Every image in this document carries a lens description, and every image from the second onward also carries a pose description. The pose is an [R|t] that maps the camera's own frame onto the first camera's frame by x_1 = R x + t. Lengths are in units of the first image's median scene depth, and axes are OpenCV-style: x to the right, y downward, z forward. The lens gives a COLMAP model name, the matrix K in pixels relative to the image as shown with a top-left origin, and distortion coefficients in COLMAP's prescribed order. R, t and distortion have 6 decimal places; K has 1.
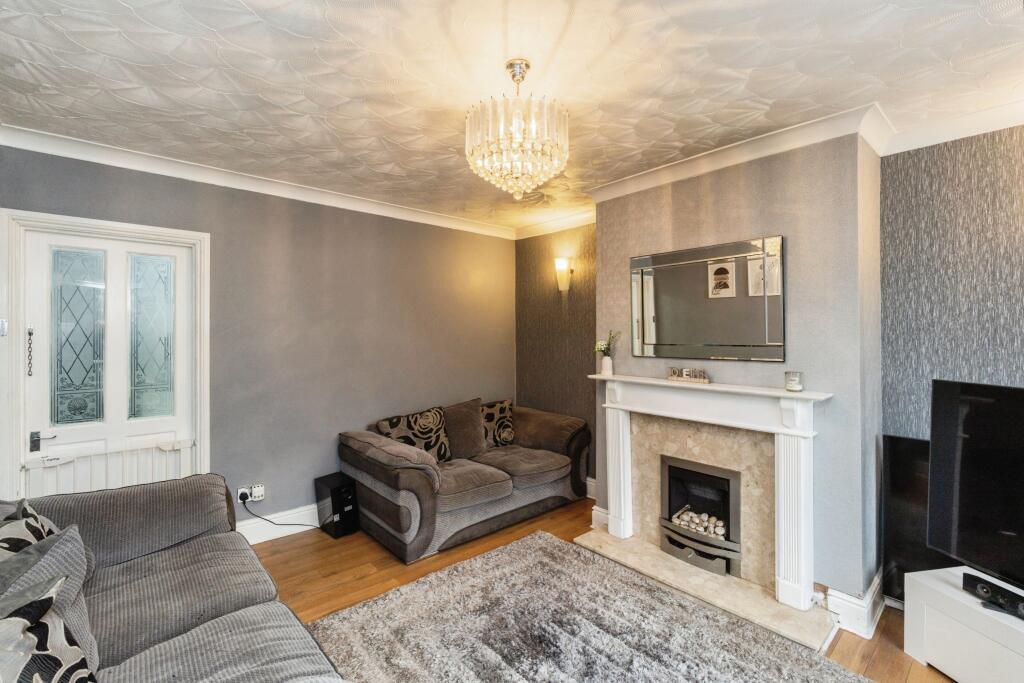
lens RADIAL K [[450.8, 0, 508.3], [0, 450.8, 334.9], [0, 0, 1]] dist [0.002176, 0.000088]
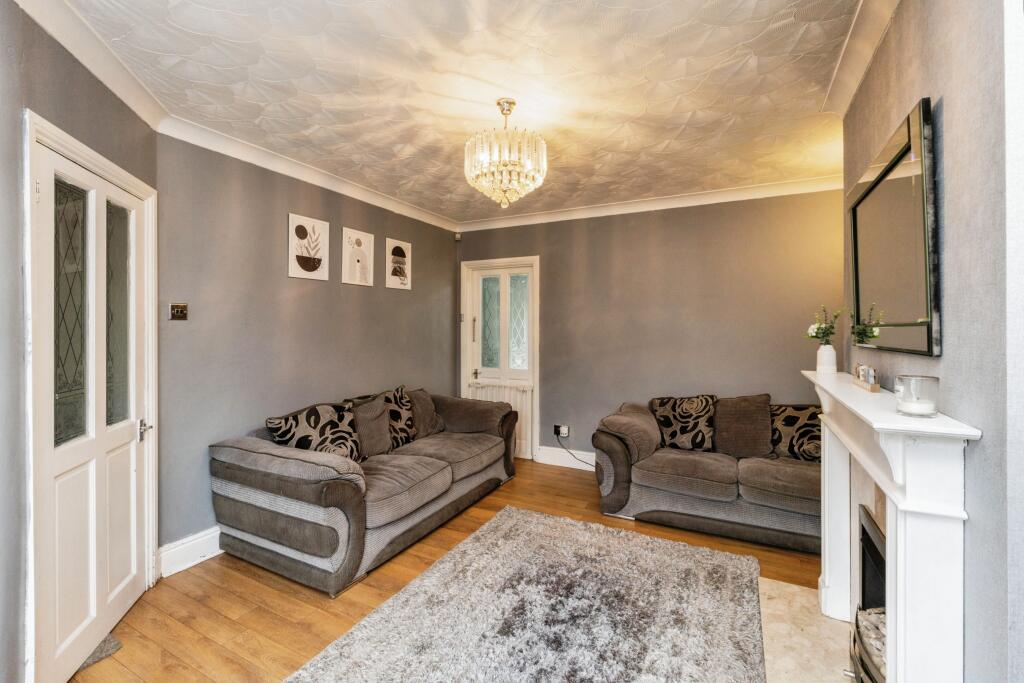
lens RADIAL K [[450.8, 0, 508.4], [0, 450.8, 333.2], [0, 0, 1]] dist [0.002176, 0.000088]
pose [[0.369991, 0.011999, -0.928958, 0.701984], [-0.004174, 0.999928, 0.011253, 0.024199], [0.929026, -0.000286, 0.370014, 0.308284]]
